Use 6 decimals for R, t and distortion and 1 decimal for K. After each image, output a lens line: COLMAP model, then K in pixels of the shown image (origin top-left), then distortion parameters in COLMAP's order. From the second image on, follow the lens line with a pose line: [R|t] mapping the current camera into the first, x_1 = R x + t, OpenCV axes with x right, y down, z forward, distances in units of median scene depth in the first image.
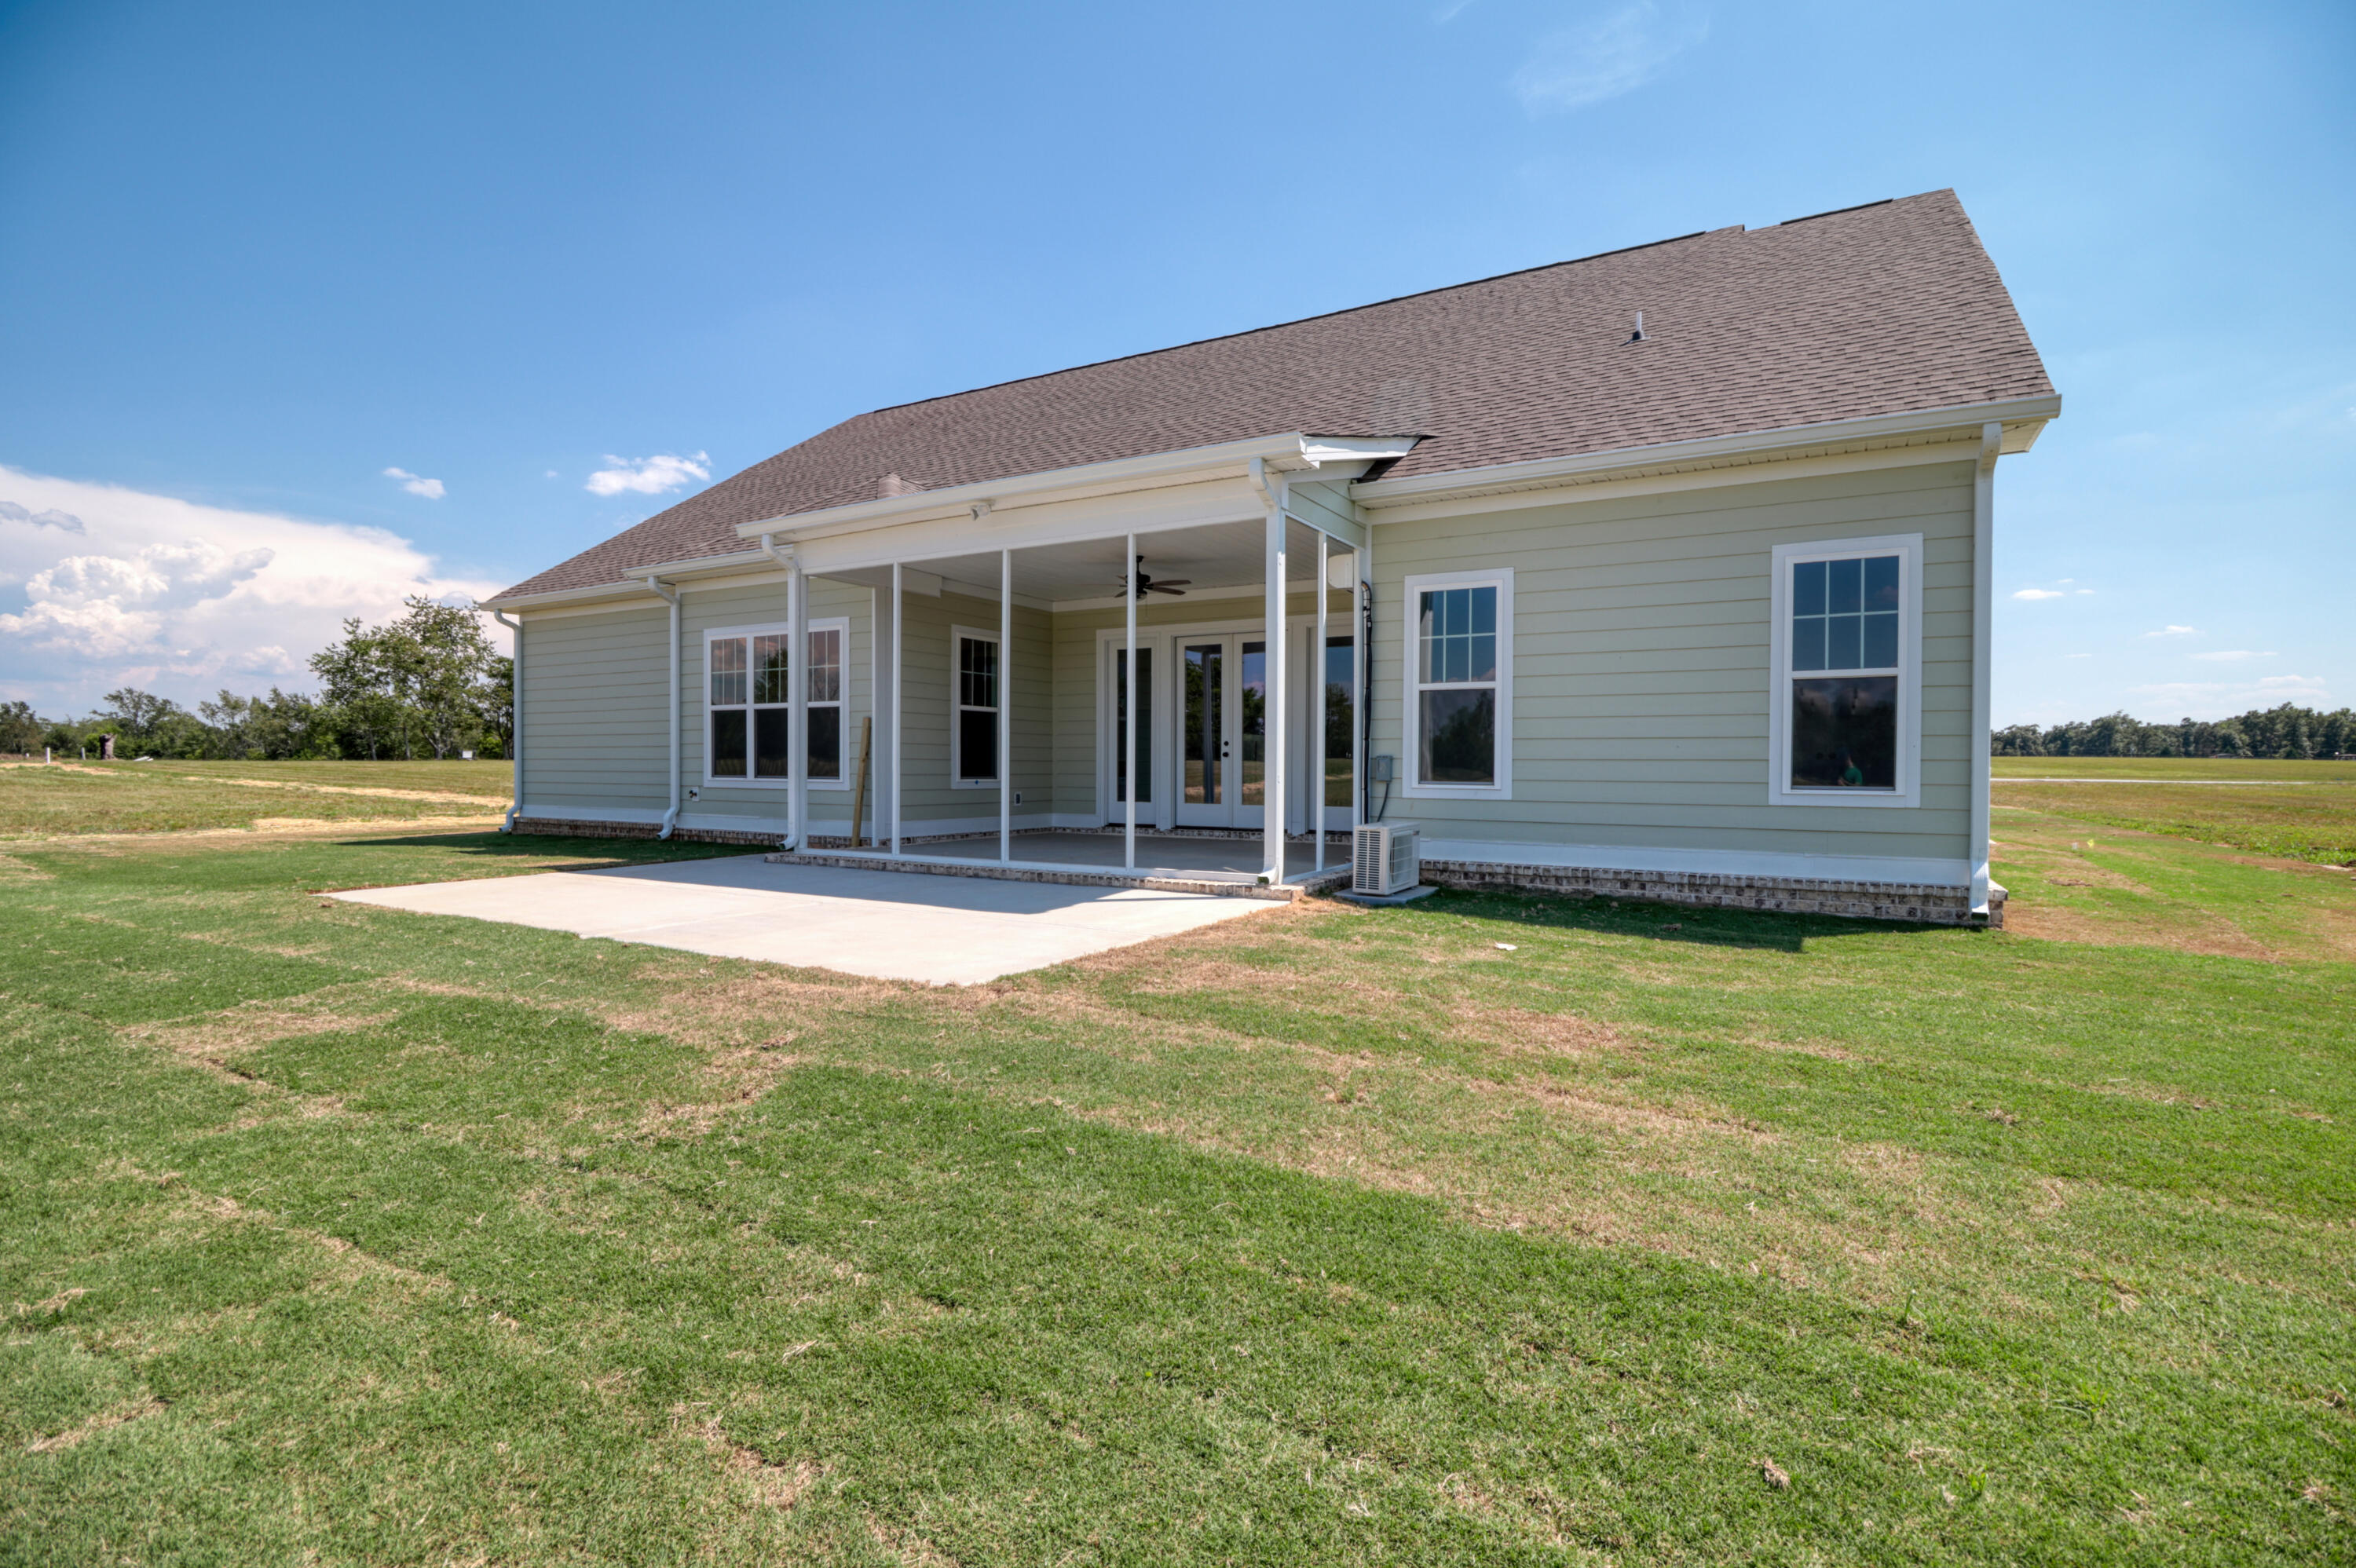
lens RADIAL K [[1060.0, 0, 1180.1], [0, 1060.0, 771.0], [0, 0, 1]] dist [-0.006948, -0.000263]
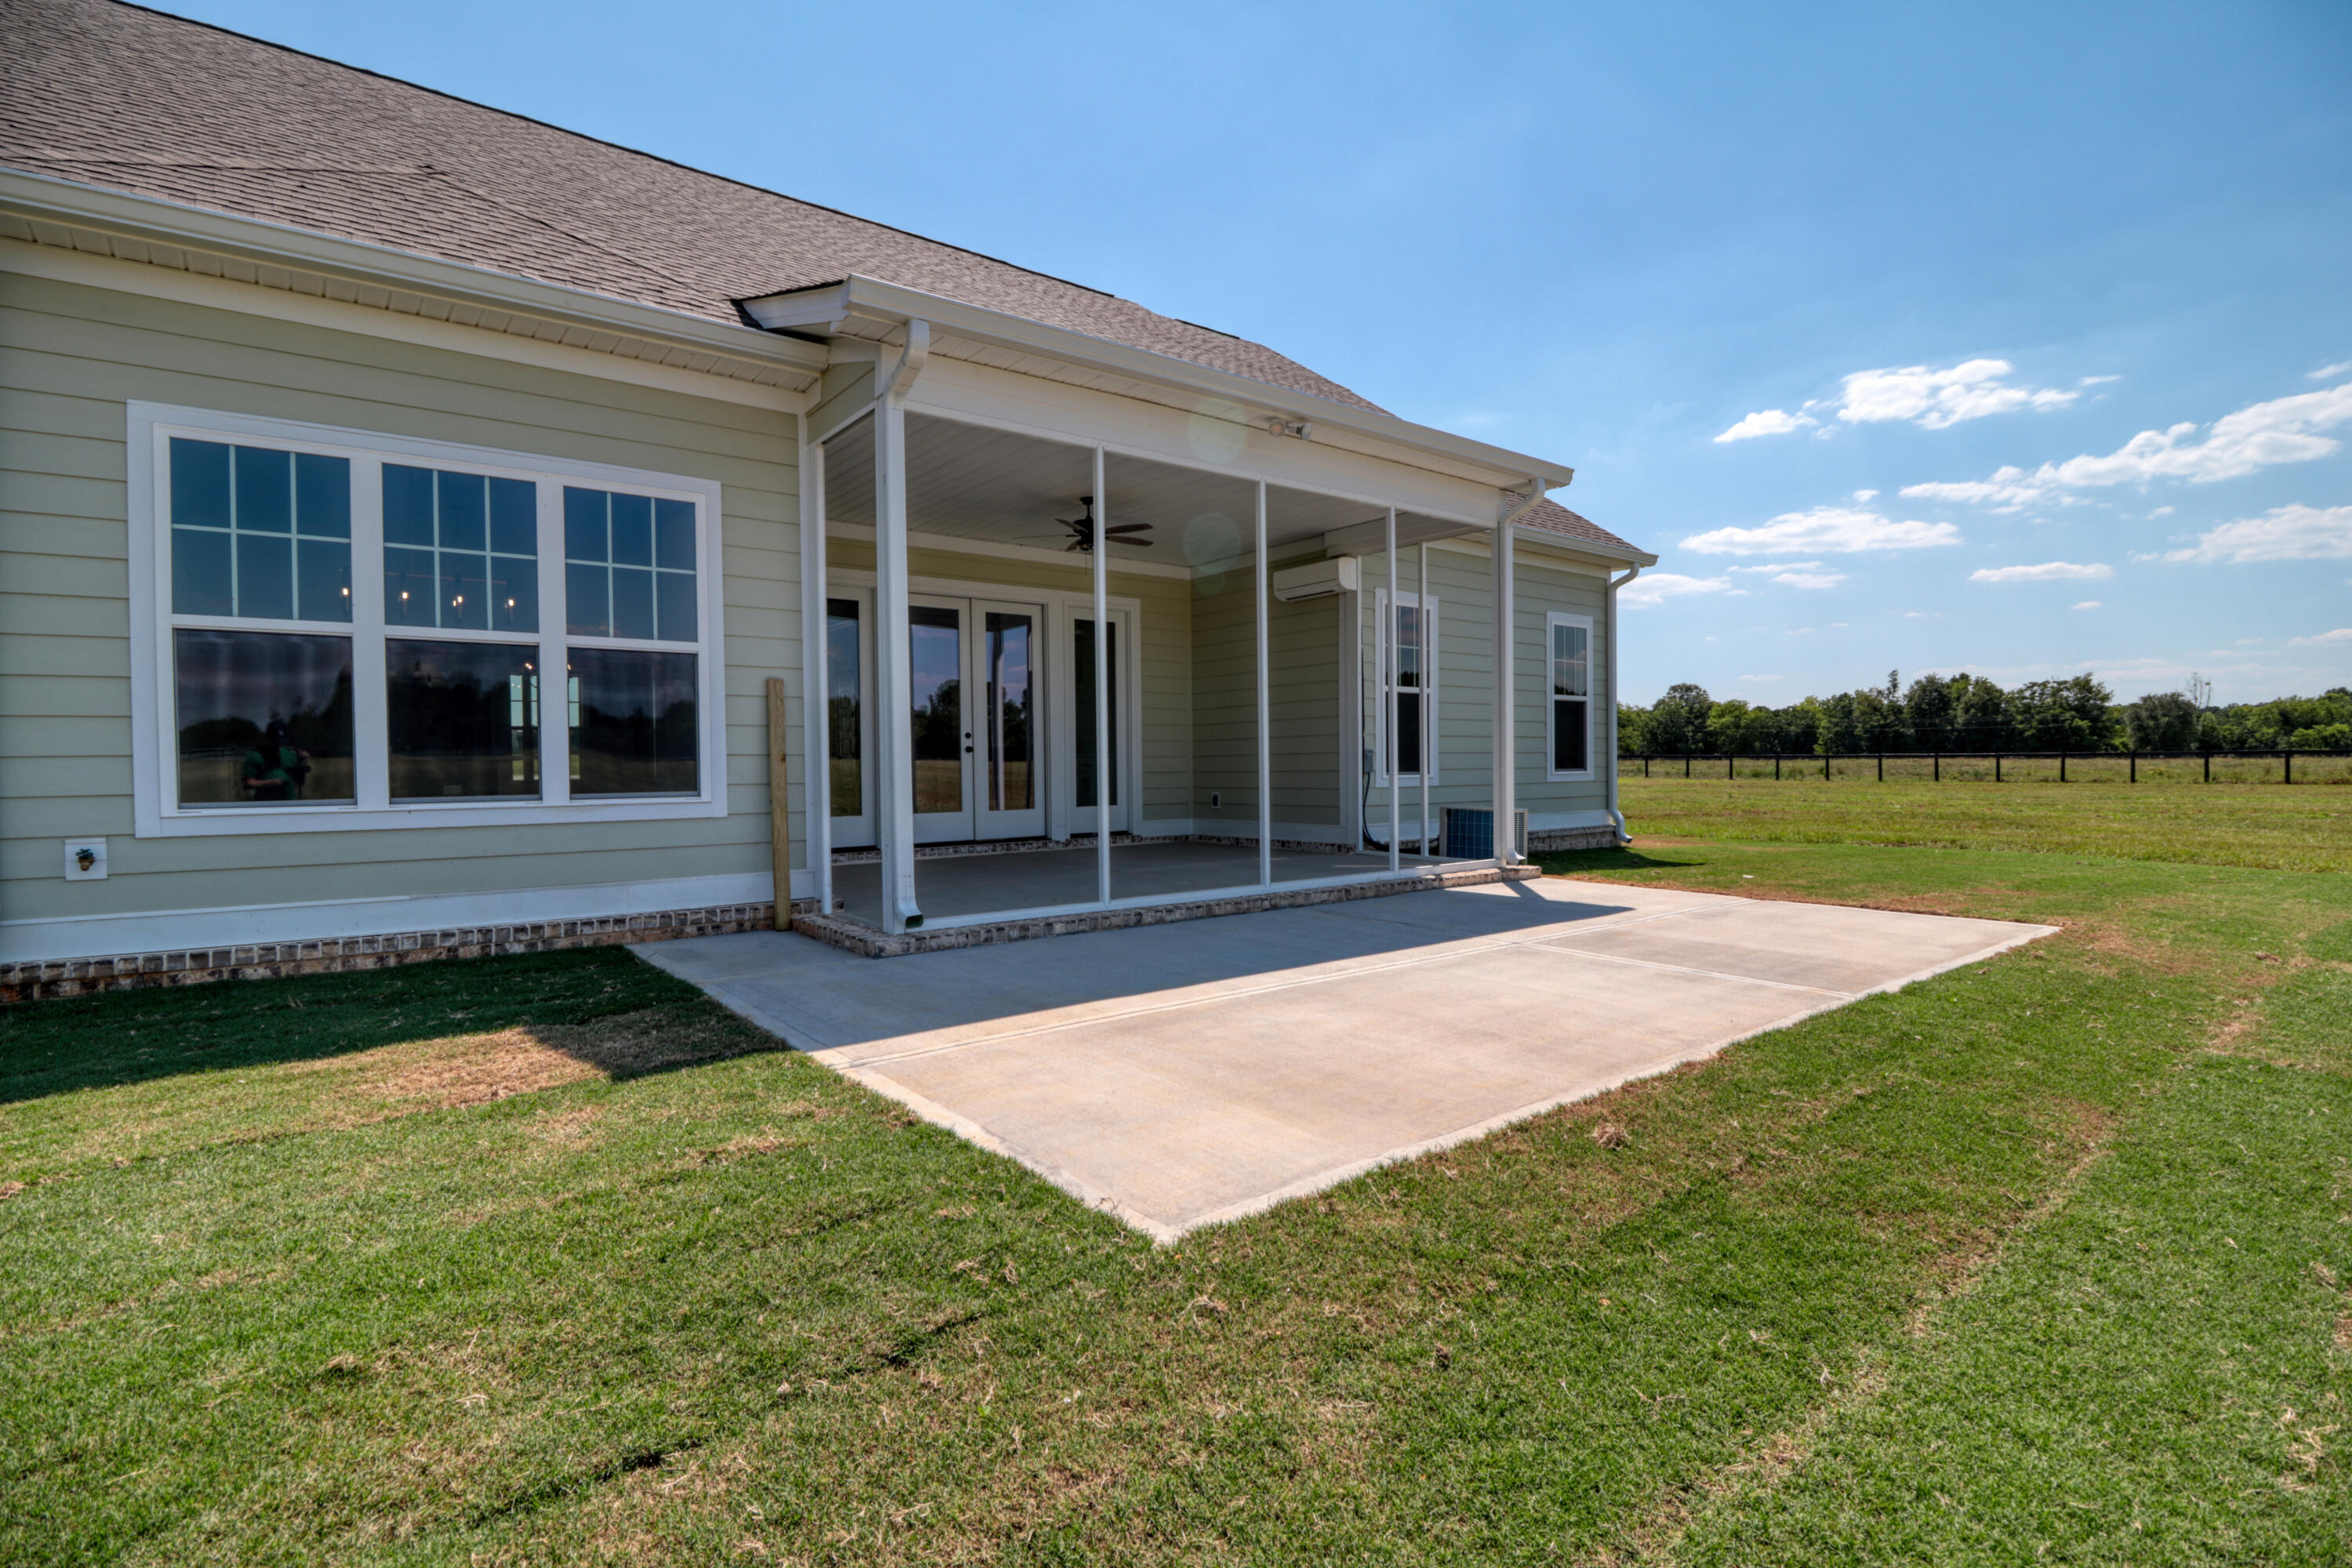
lens RADIAL K [[1142.3, 0, 1192.6], [0, 1142.3, 773.7], [0, 0, 1]] dist [-0.014063, -0.004239]
pose [[0.357114, -0.018076, 0.933886, -0.912291], [0.015806, 0.999787, 0.013308, -0.007779], [-0.933927, 0.010008, 0.357323, 0.710474]]
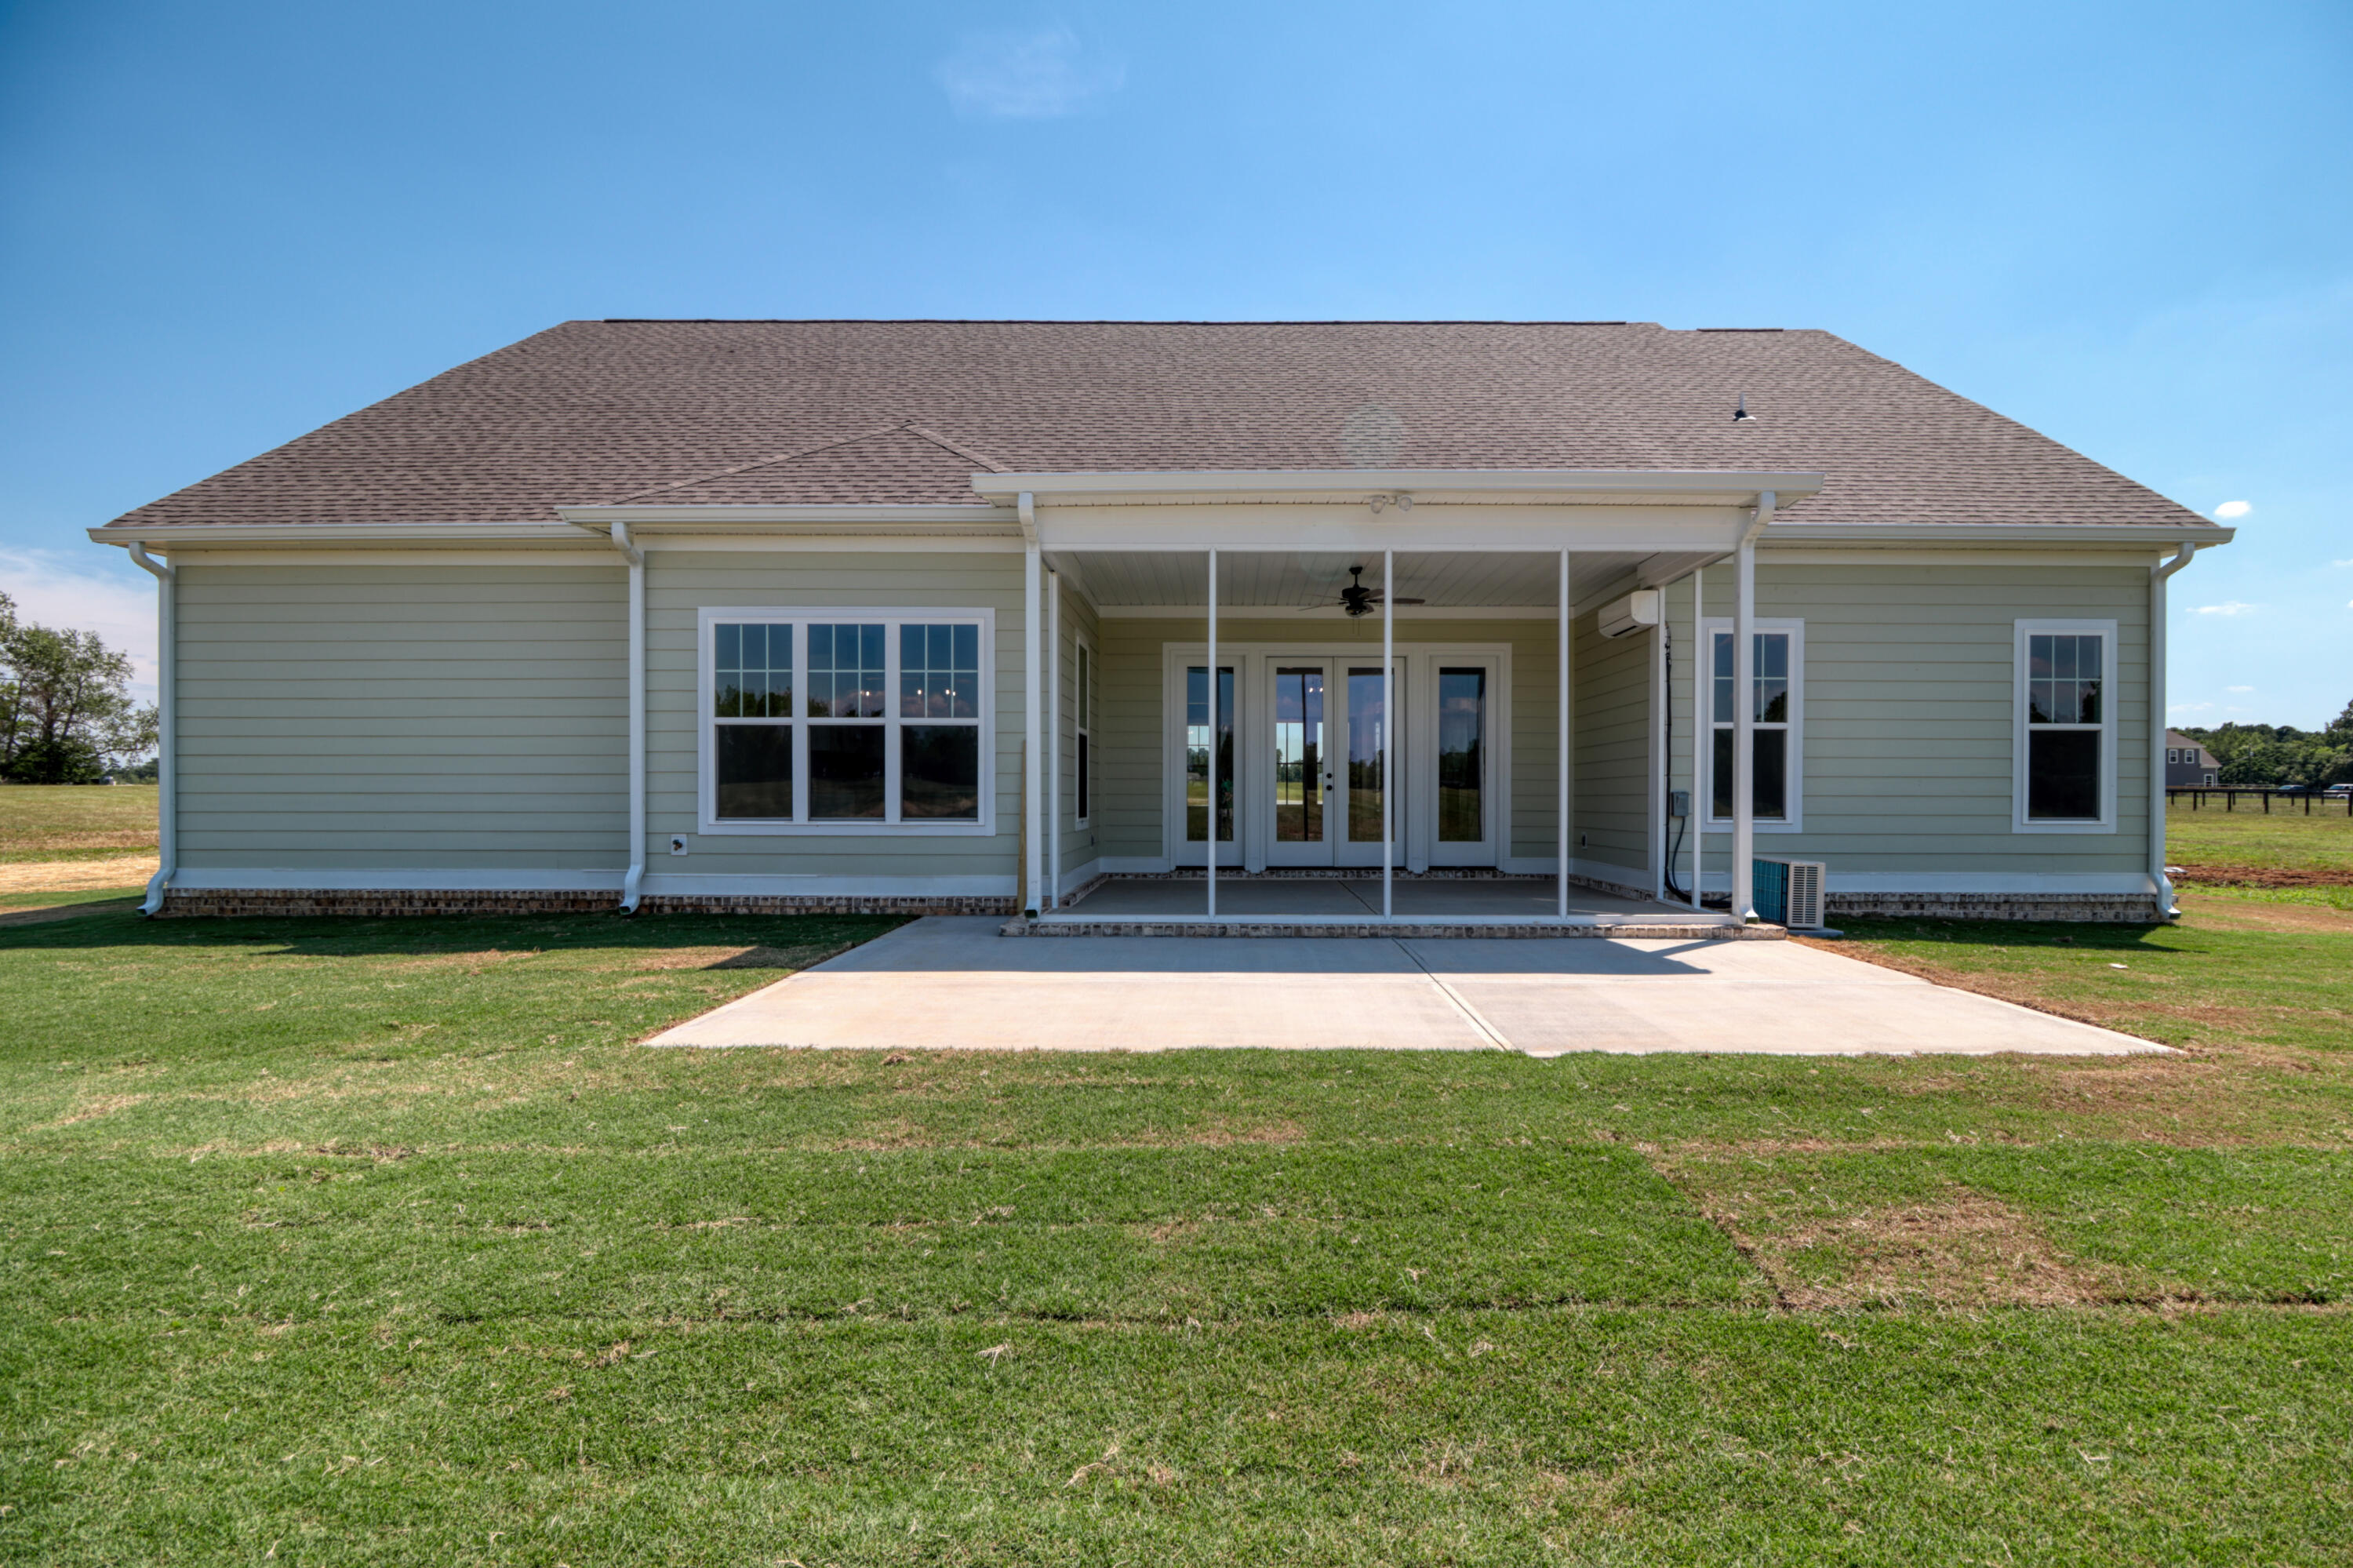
lens RADIAL K [[1142.8, 0, 1177.0], [0, 1142.8, 794.4], [0, 0, 1]] dist [-0.014063, -0.004239]
pose [[0.875403, -0.003949, 0.483378, -0.721684], [0.004098, 0.999991, 0.000748, -0.013966], [-0.483377, 0.001327, 0.875411, 0.262673]]
